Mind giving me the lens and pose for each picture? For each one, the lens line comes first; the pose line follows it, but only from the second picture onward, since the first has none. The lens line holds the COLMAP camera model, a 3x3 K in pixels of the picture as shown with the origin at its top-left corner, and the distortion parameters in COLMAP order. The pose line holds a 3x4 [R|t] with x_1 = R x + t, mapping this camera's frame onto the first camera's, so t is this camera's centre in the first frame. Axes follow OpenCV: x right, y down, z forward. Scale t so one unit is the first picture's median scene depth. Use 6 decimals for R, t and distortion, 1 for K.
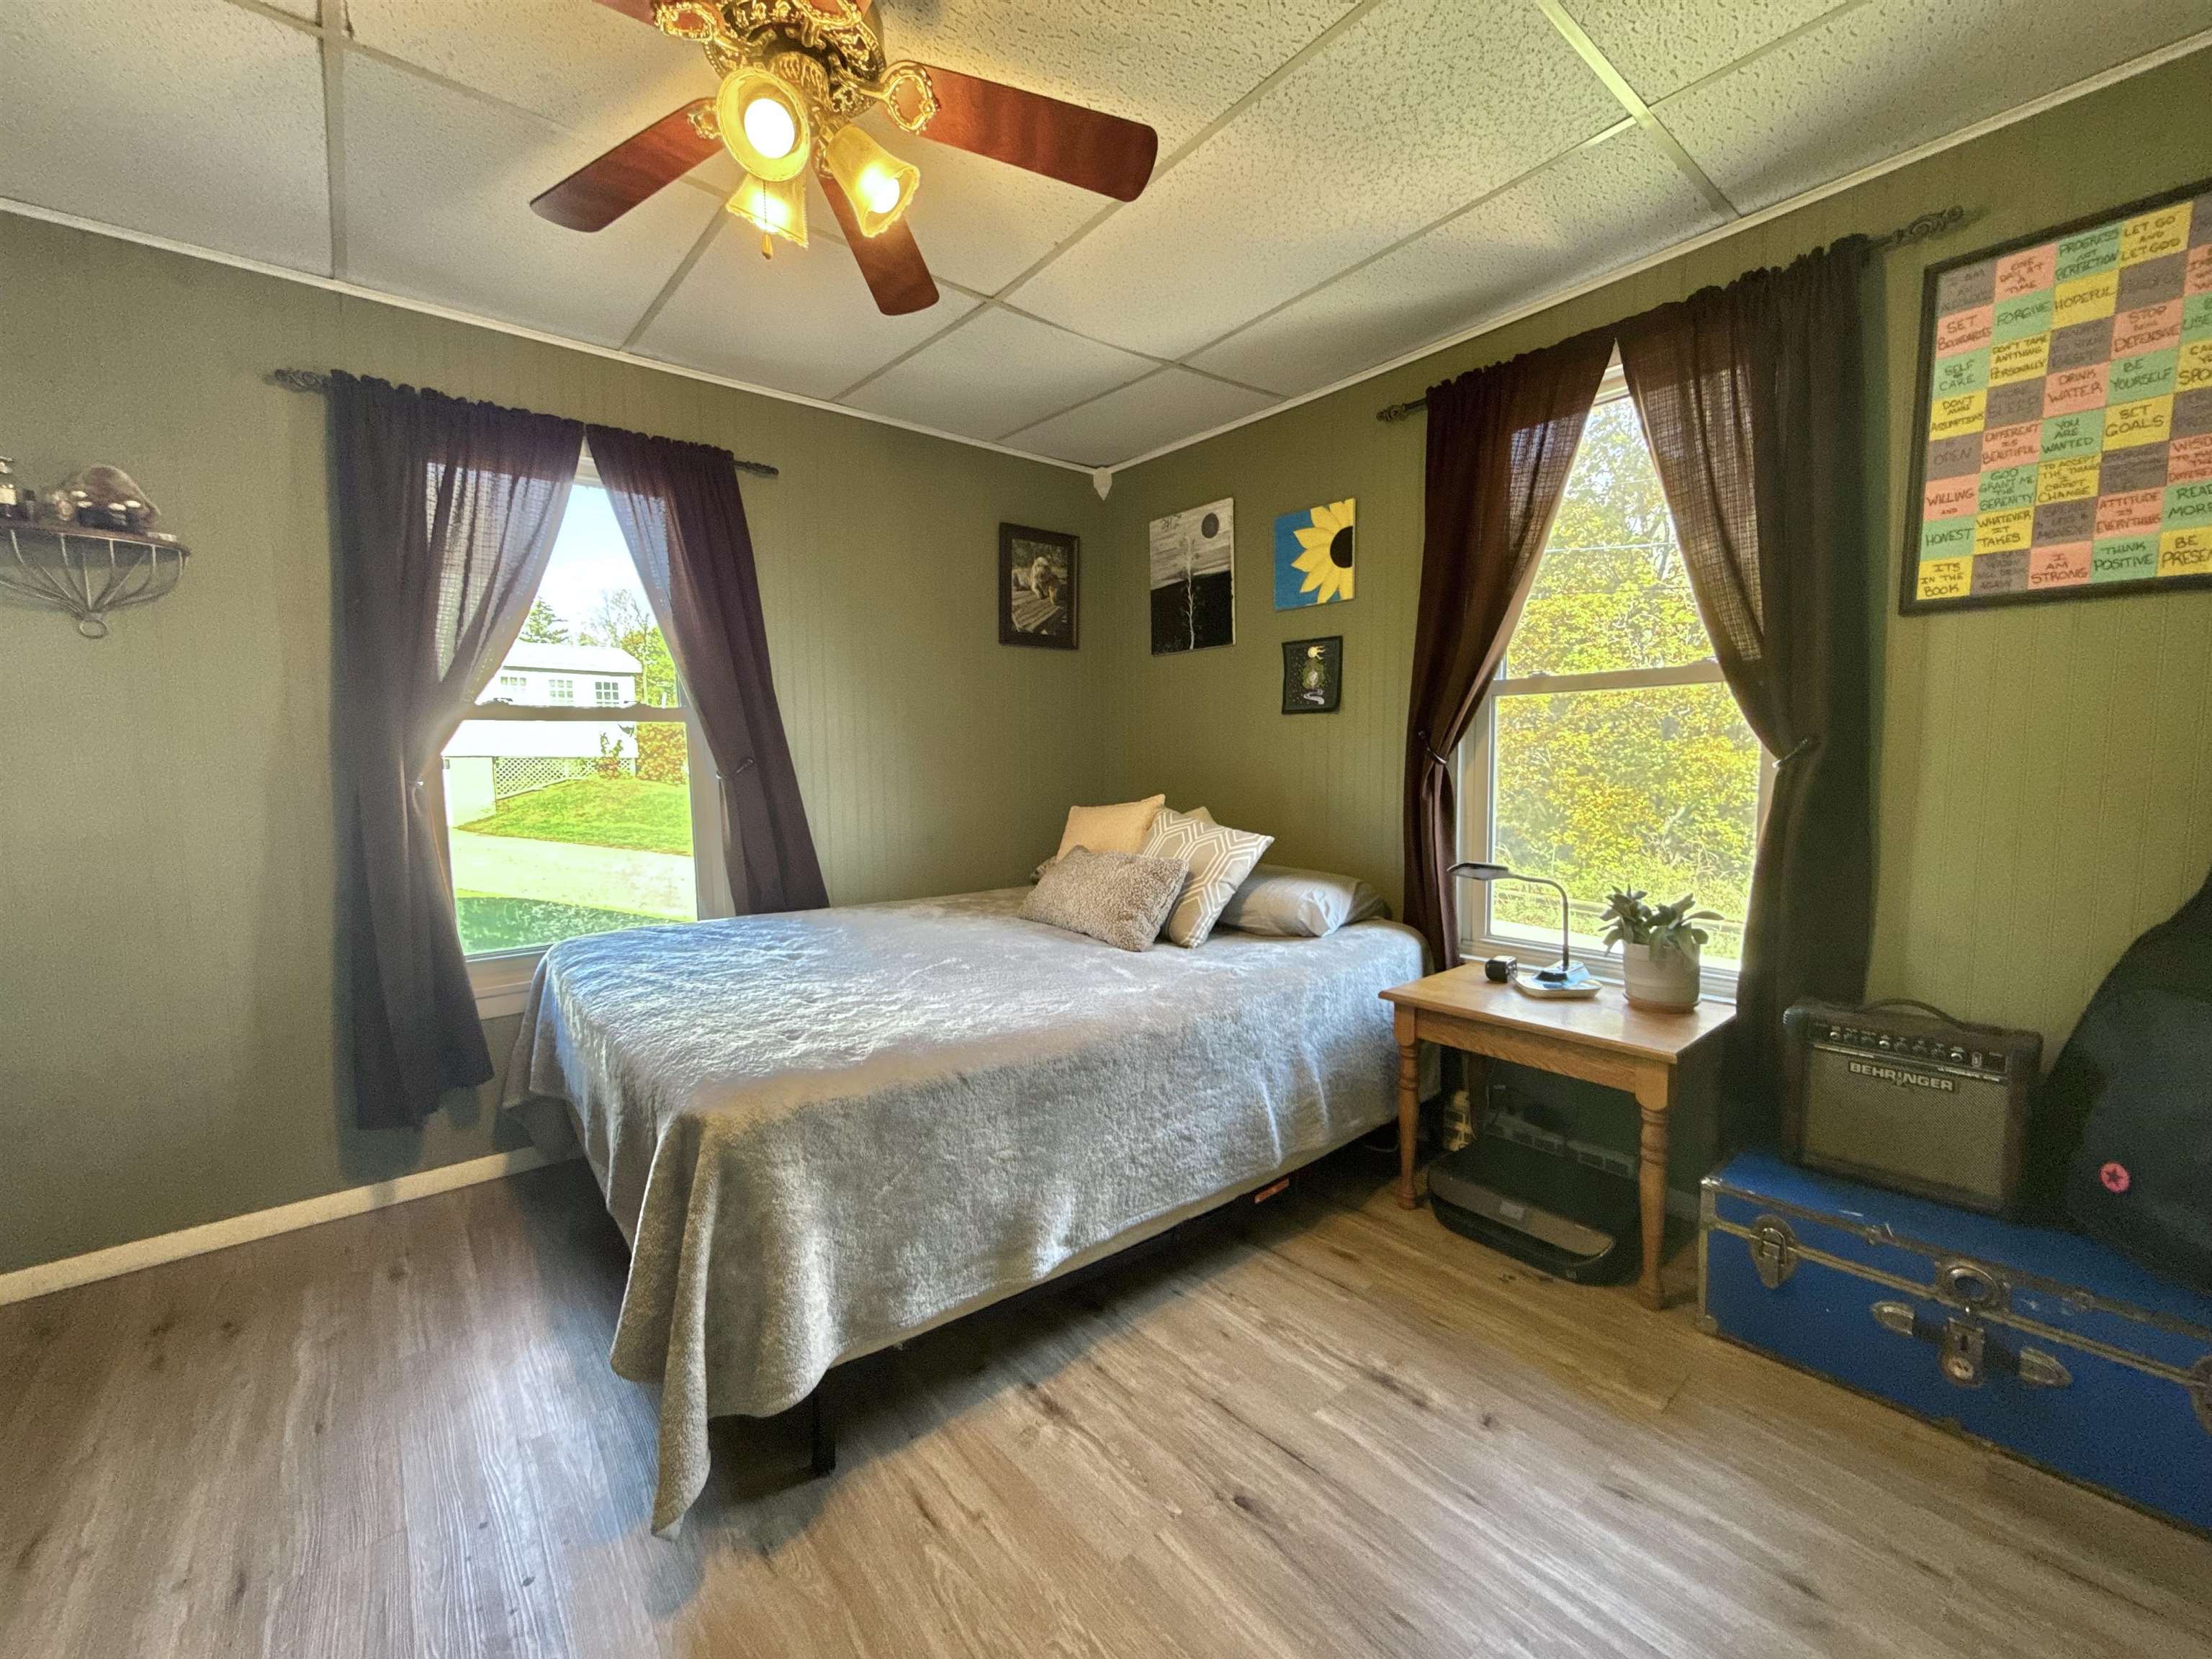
lens RADIAL K [[882.5, 0, 1100.5], [0, 882.5, 833.1], [0, 0, 1]] dist [-0.001167, 0.000540]
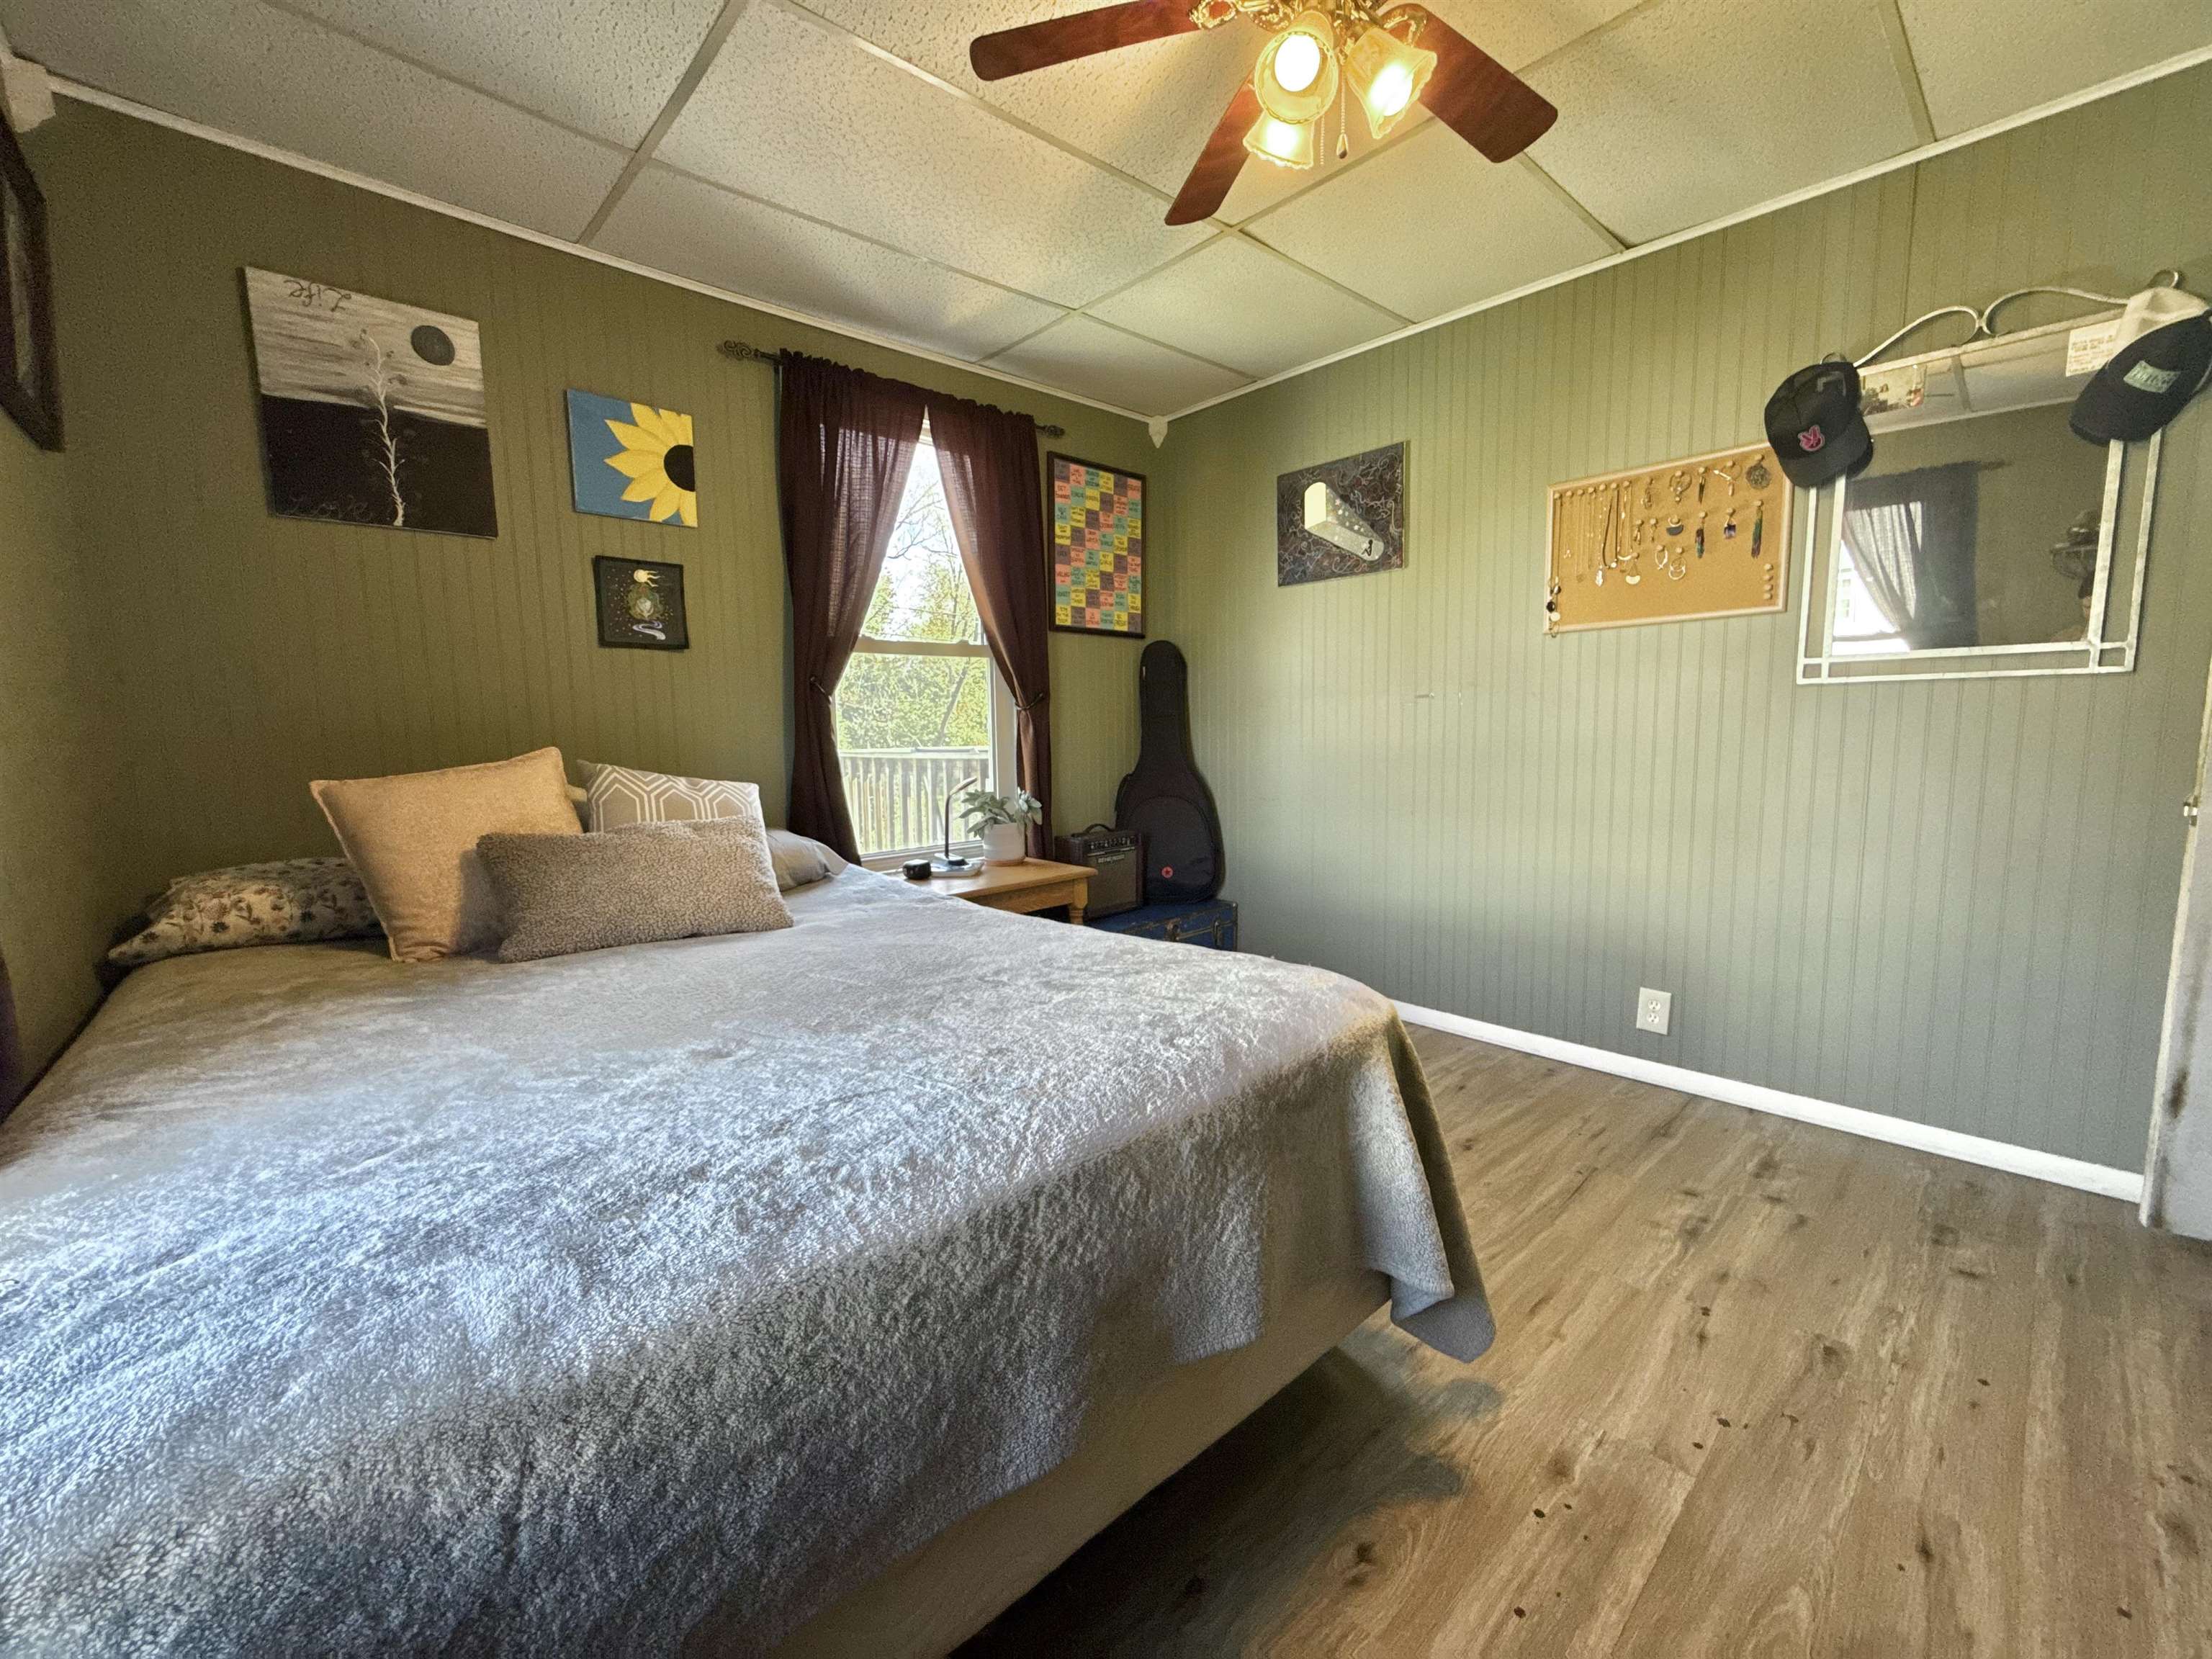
lens RADIAL K [[882.5, 0, 1100.5], [0, 882.5, 833.1], [0, 0, 1]] dist [-0.001167, 0.000540]
pose [[-0.041329, -0.109681, 0.993107, -0.857897], [0.104650, 0.988014, 0.113473, -0.015160], [-0.993650, 0.108618, -0.029356, 0.816301]]
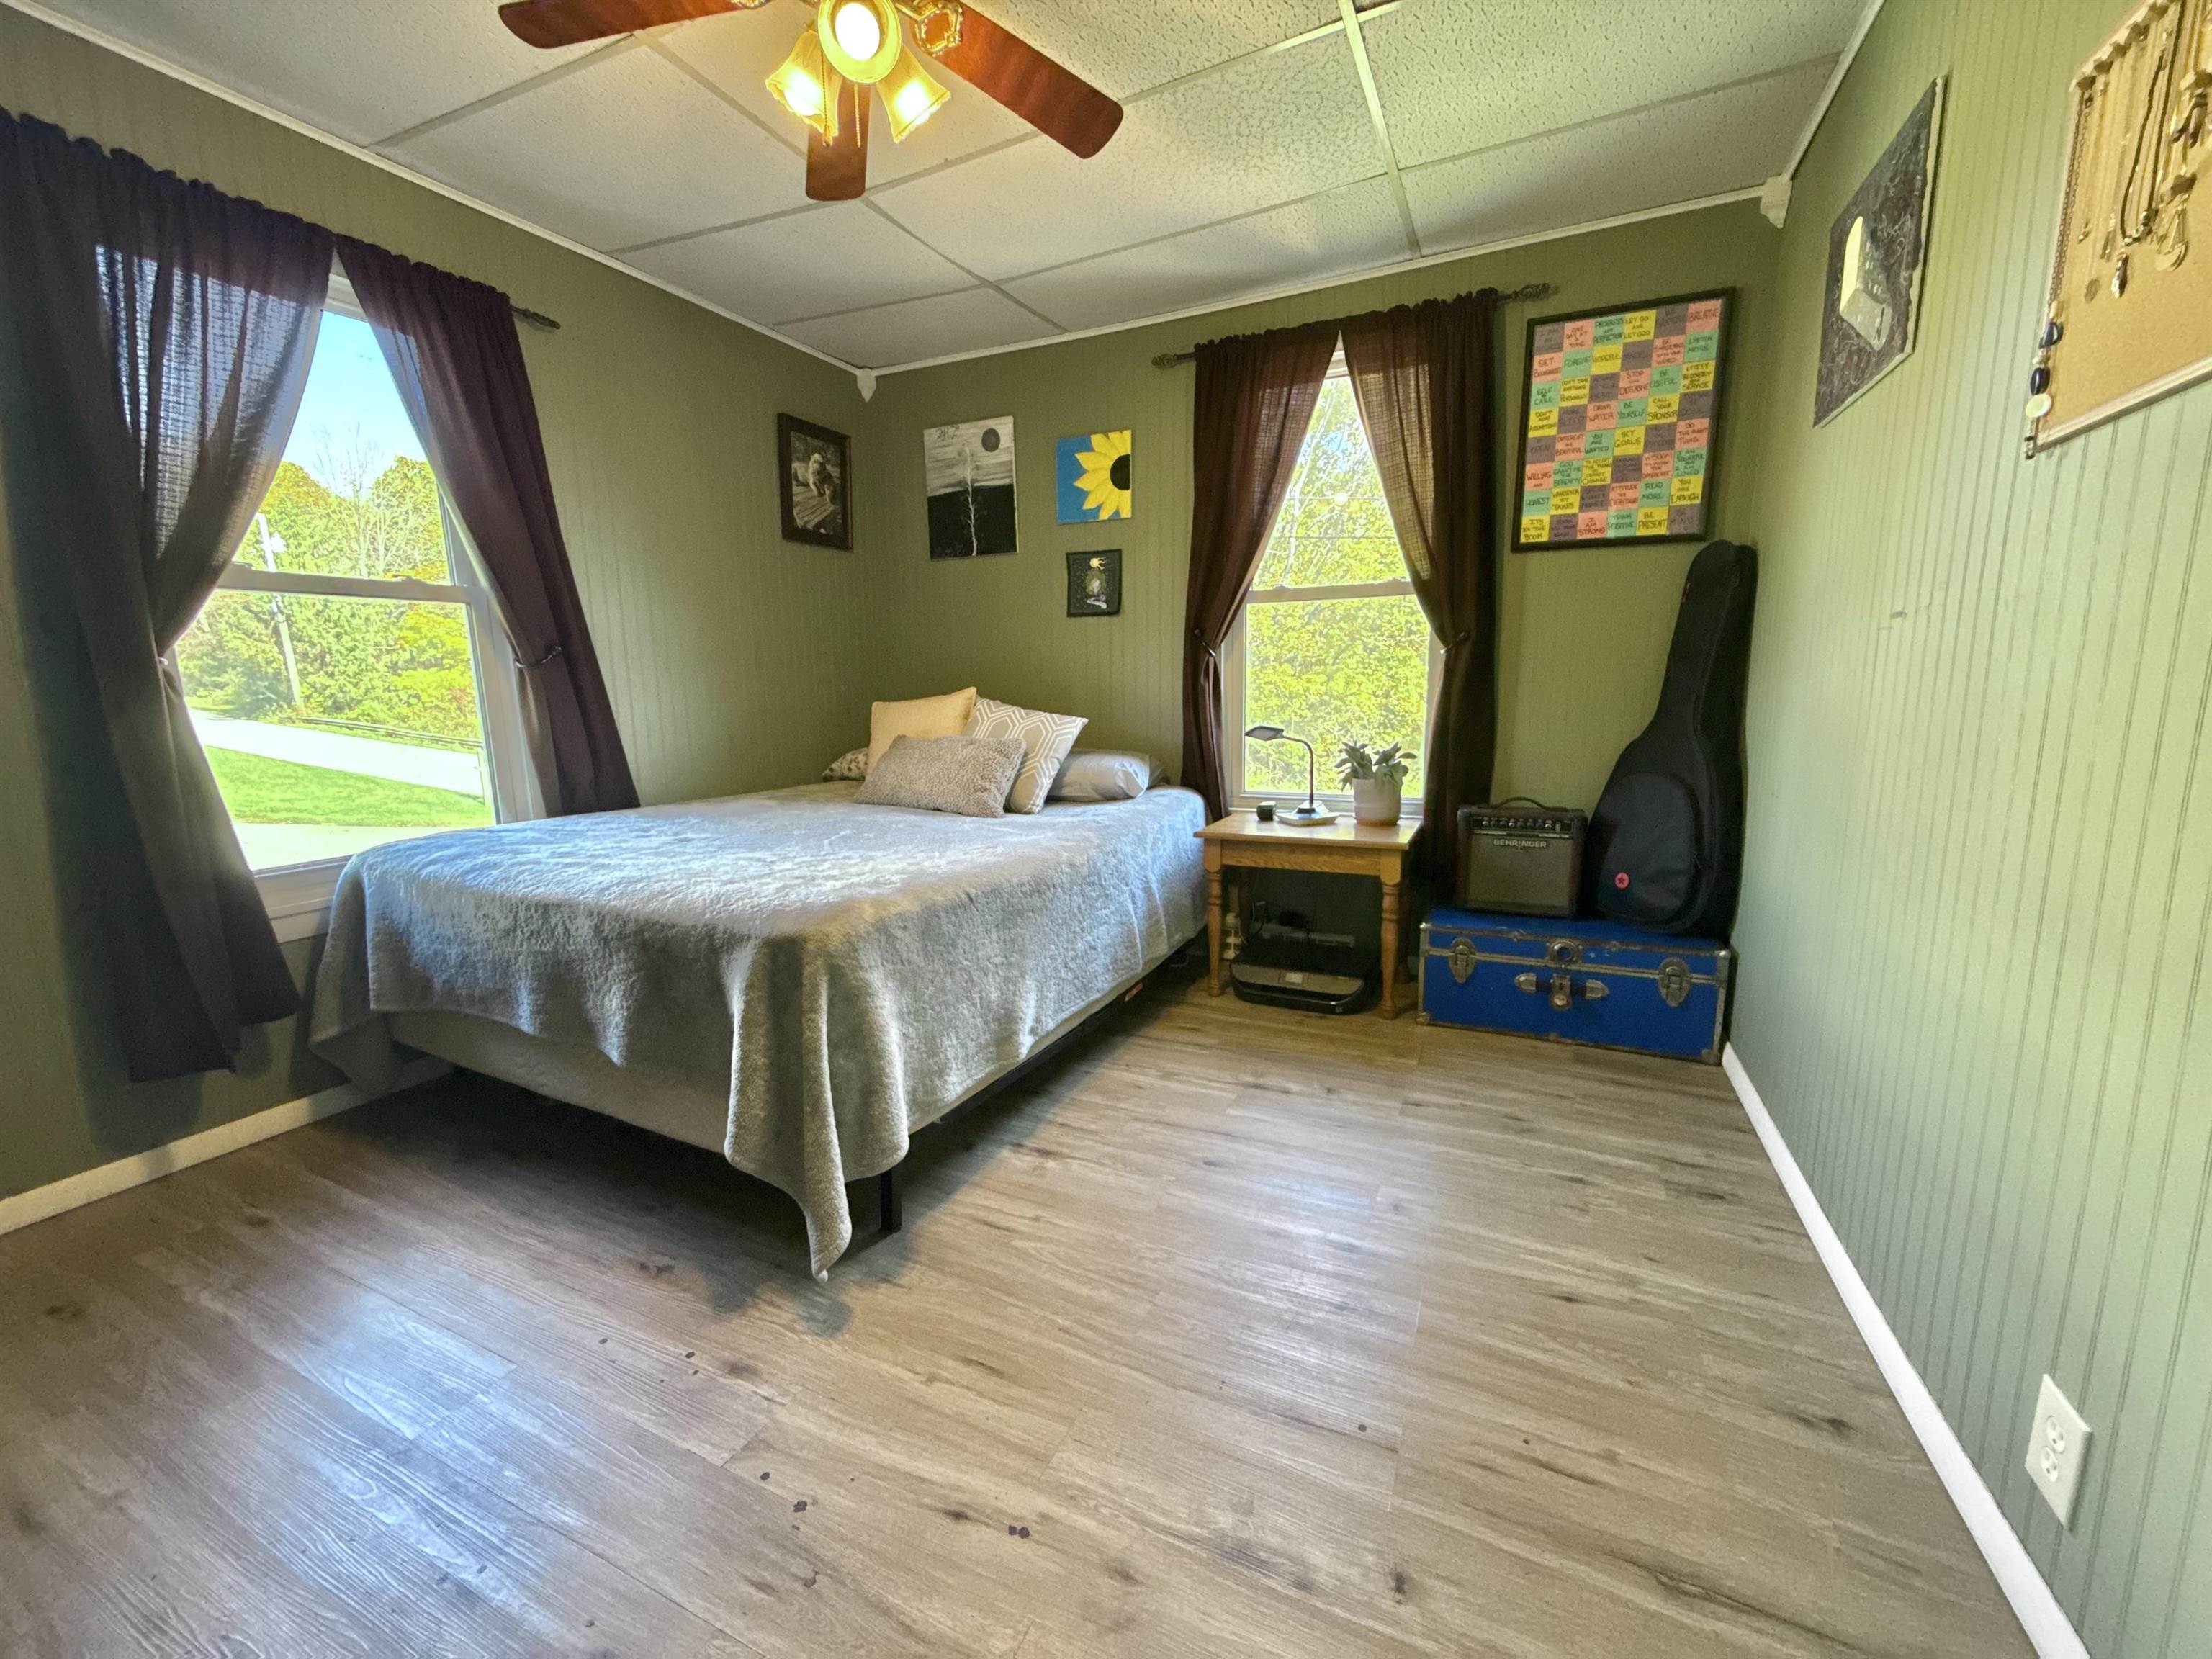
lens RADIAL K [[882.5, 0, 1100.5], [0, 882.5, 833.1], [0, 0, 1]] dist [-0.001167, 0.000540]
pose [[0.909185, -0.071312, 0.410240, -0.339183], [0.039294, 0.995523, 0.085969, 0.066798], [-0.414534, -0.062041, 0.907916, -0.108565]]
